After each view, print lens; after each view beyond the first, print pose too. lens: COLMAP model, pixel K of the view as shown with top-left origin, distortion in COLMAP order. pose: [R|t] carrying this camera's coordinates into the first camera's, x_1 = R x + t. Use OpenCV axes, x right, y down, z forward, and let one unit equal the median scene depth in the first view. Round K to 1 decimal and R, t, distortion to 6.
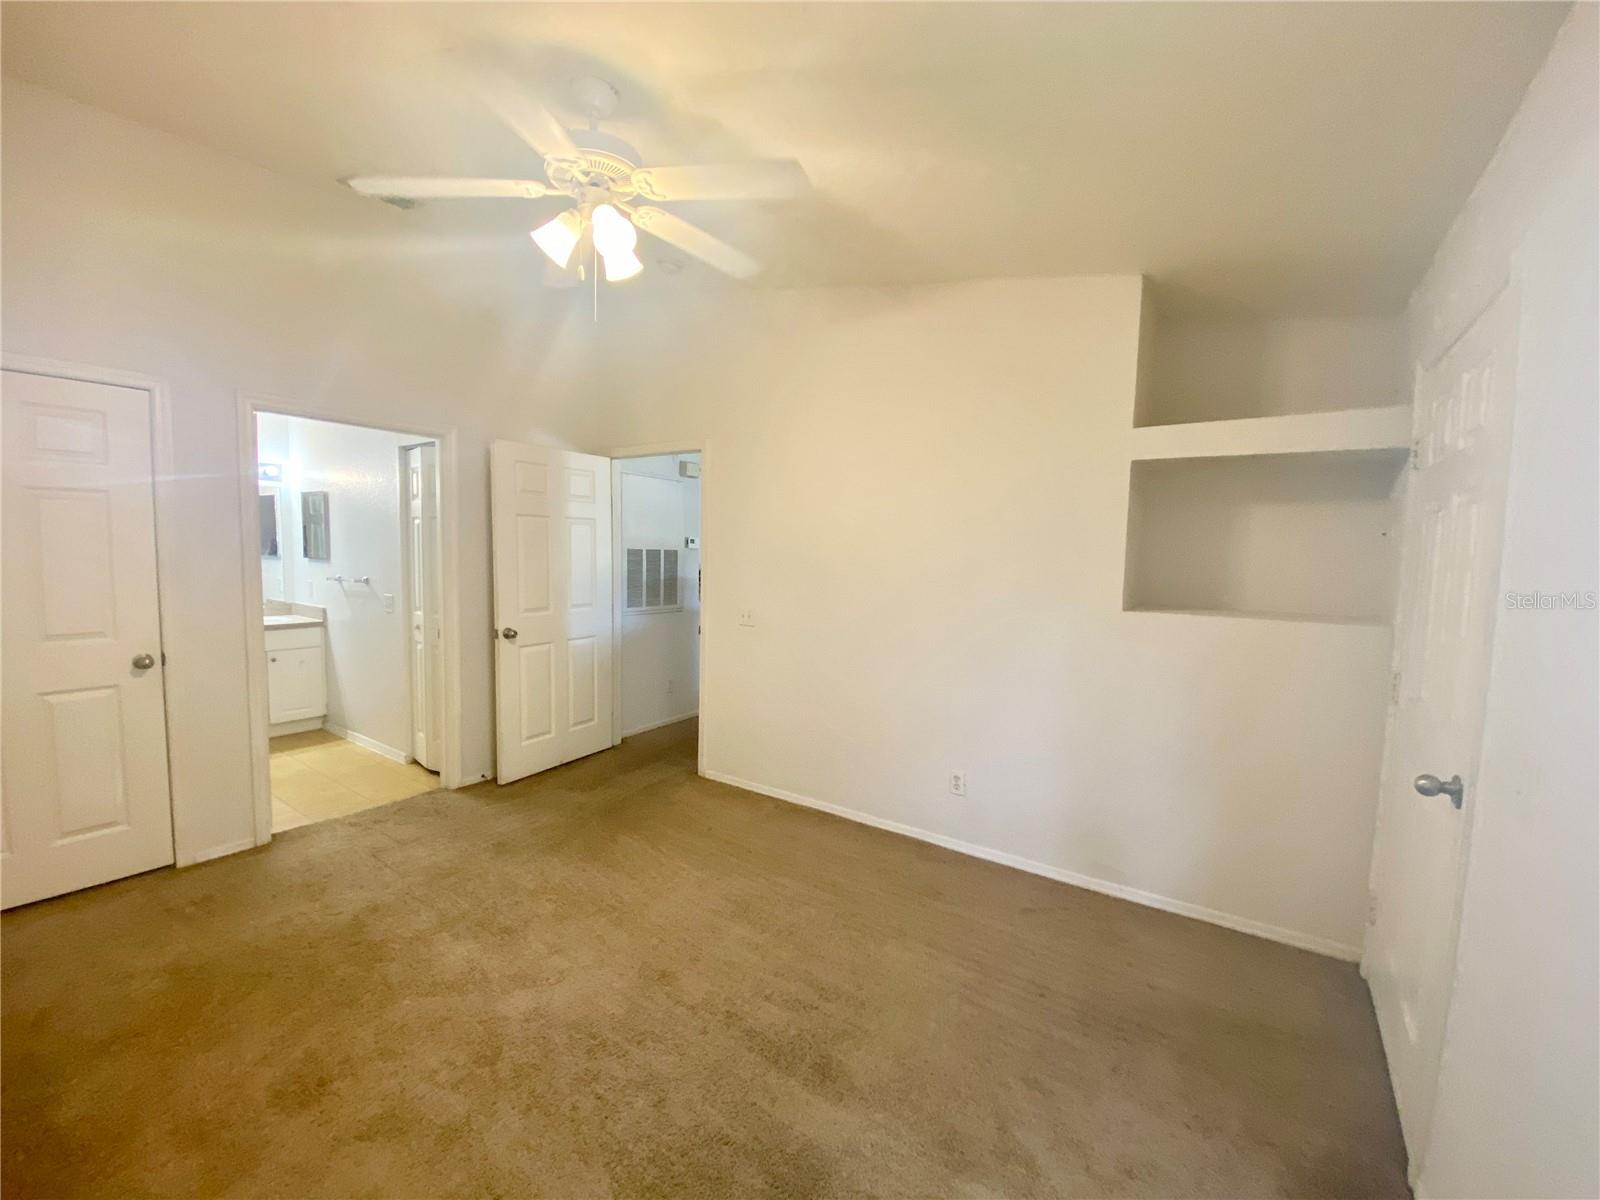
lens RADIAL K [[640.2, 0, 800.6], [0, 640.2, 593.0], [0, 0, 1]] dist [0.000301, -0.005280]
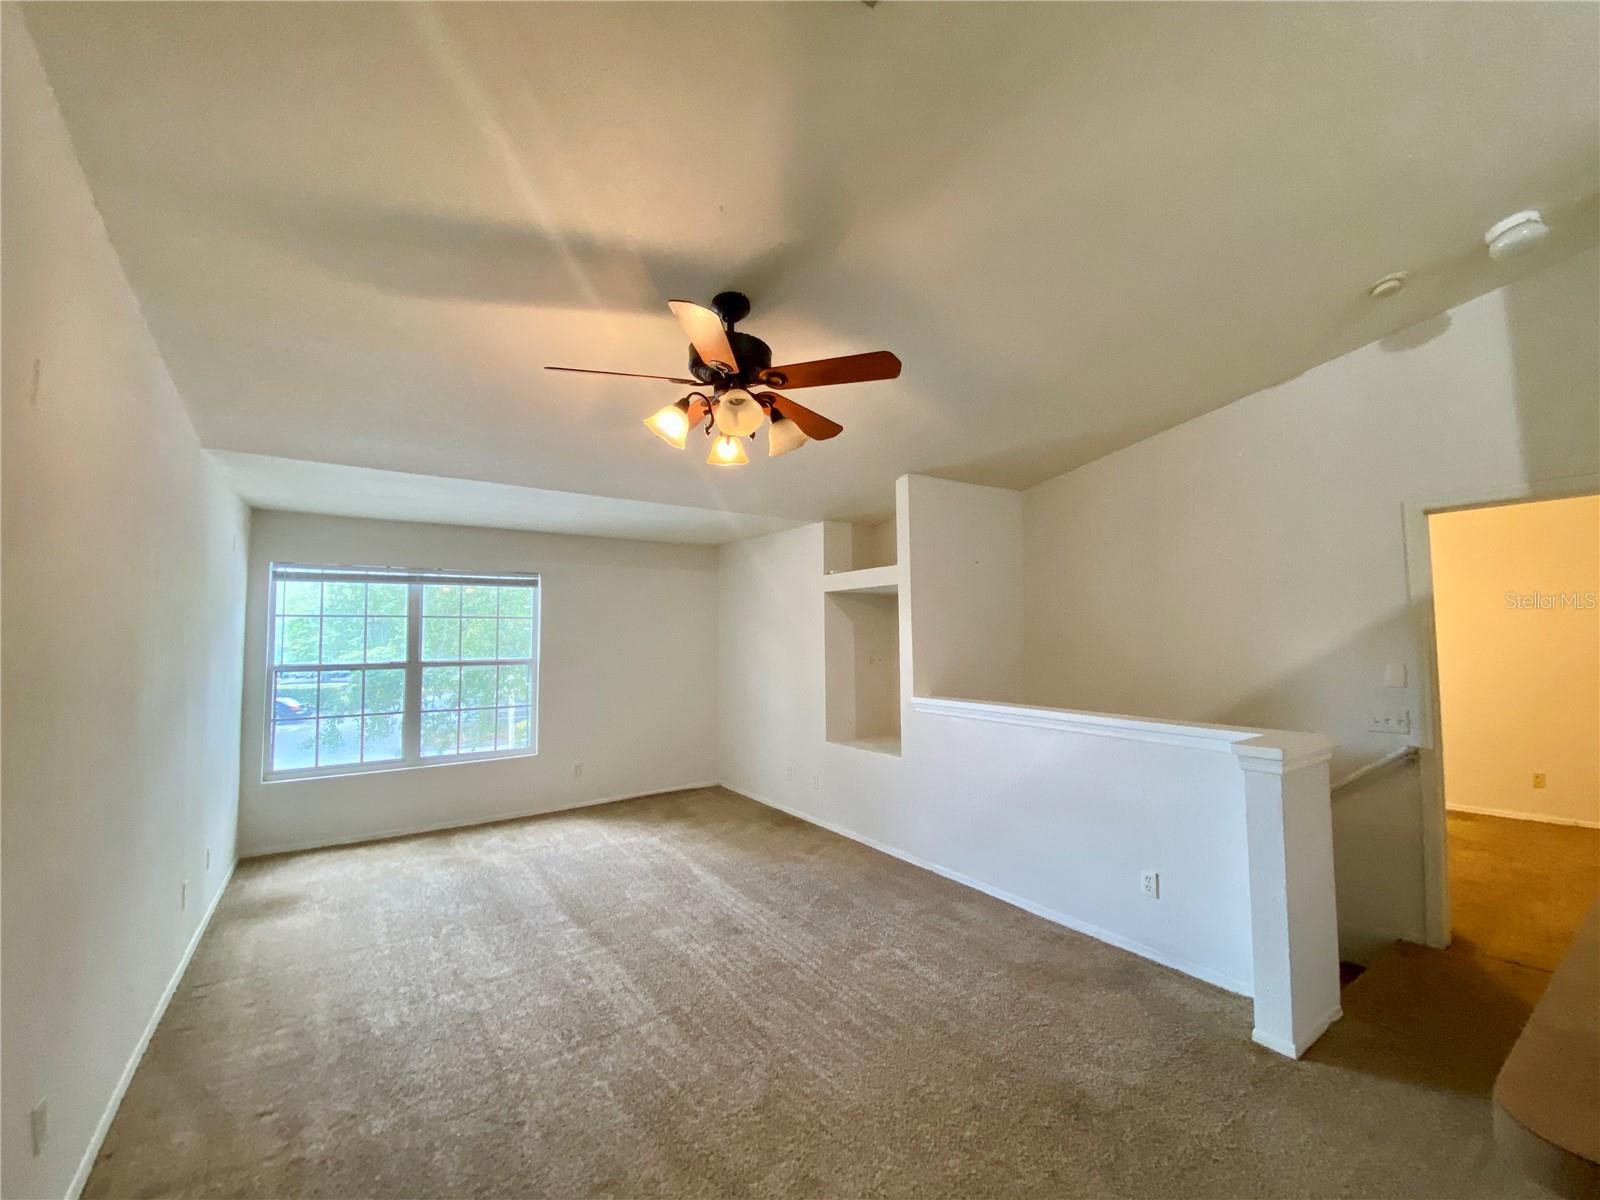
lens RADIAL K [[640.2, 0, 798.6], [0, 640.2, 601.3], [0, 0, 1]] dist [0.000301, -0.005280]
pose [[0.934784, -0.041624, -0.352771, 0.605385], [-0.002090, 0.992449, -0.122639, 0.031358], [0.355212, 0.115379, 0.927638, -0.437368]]
